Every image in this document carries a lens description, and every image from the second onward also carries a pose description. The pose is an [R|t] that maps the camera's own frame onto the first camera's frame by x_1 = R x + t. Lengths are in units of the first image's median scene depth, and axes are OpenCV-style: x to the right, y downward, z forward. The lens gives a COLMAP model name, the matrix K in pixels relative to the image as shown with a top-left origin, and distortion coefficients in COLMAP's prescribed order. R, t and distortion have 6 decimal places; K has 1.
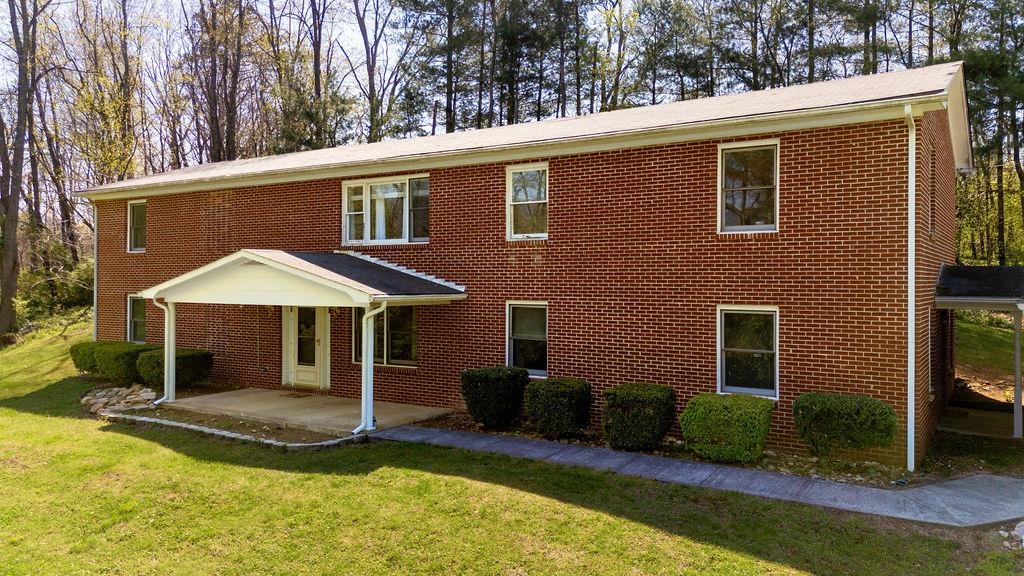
lens RADIAL K [[766.3, 0, 539.4], [0, 766.3, 283.1], [0, 0, 1]] dist [0.072874, -0.059286]
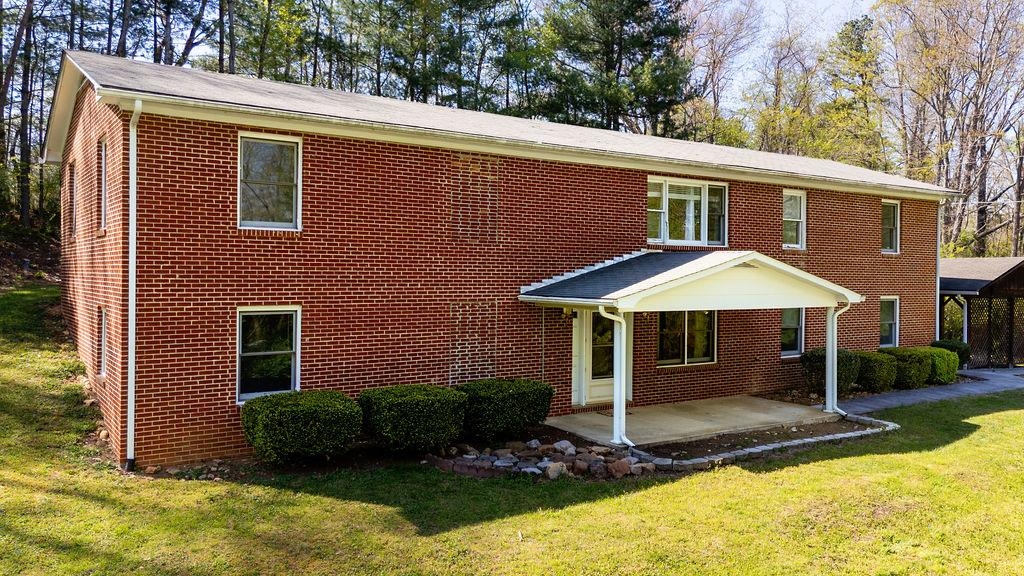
lens RADIAL K [[766.3, 0, 539.4], [0, 766.3, 283.1], [0, 0, 1]] dist [0.072874, -0.059286]
pose [[0.389111, -0.004071, 0.921182, -1.169894], [0.001431, 0.999992, 0.003814, -0.004982], [-0.921190, -0.000166, 0.389113, 0.762996]]
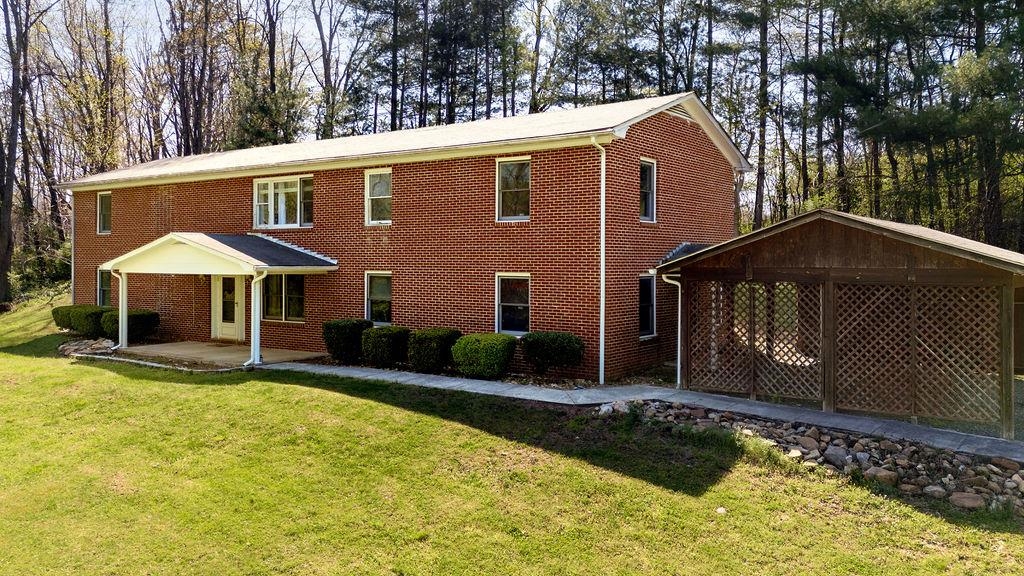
lens RADIAL K [[832.7, 0, 516.5], [0, 832.7, 266.8], [0, 0, 1]] dist [0.034081, -0.006922]
pose [[0.998778, 0.001214, -0.049402, 0.254967], [-0.001008, 0.999991, 0.004190, 0.008419], [0.049406, -0.004135, 0.998770, -0.378072]]
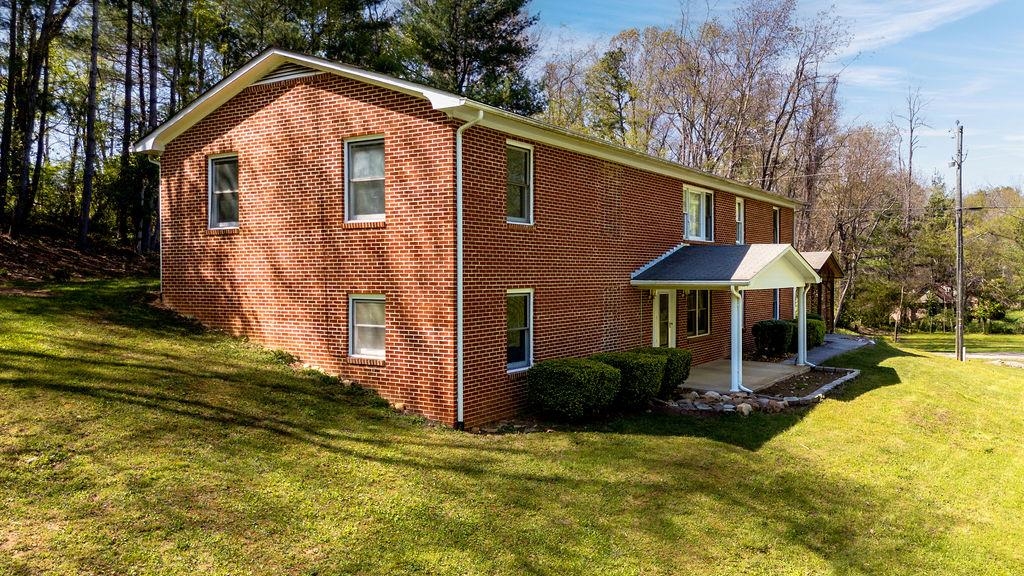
lens RADIAL K [[766.3, 0, 539.4], [0, 766.3, 283.1], [0, 0, 1]] dist [0.072874, -0.059286]
pose [[0.008986, -0.004326, 0.999950, -1.422726], [0.021643, 0.999757, 0.004131, 0.008430], [-0.999725, 0.021604, 0.009077, 1.213087]]
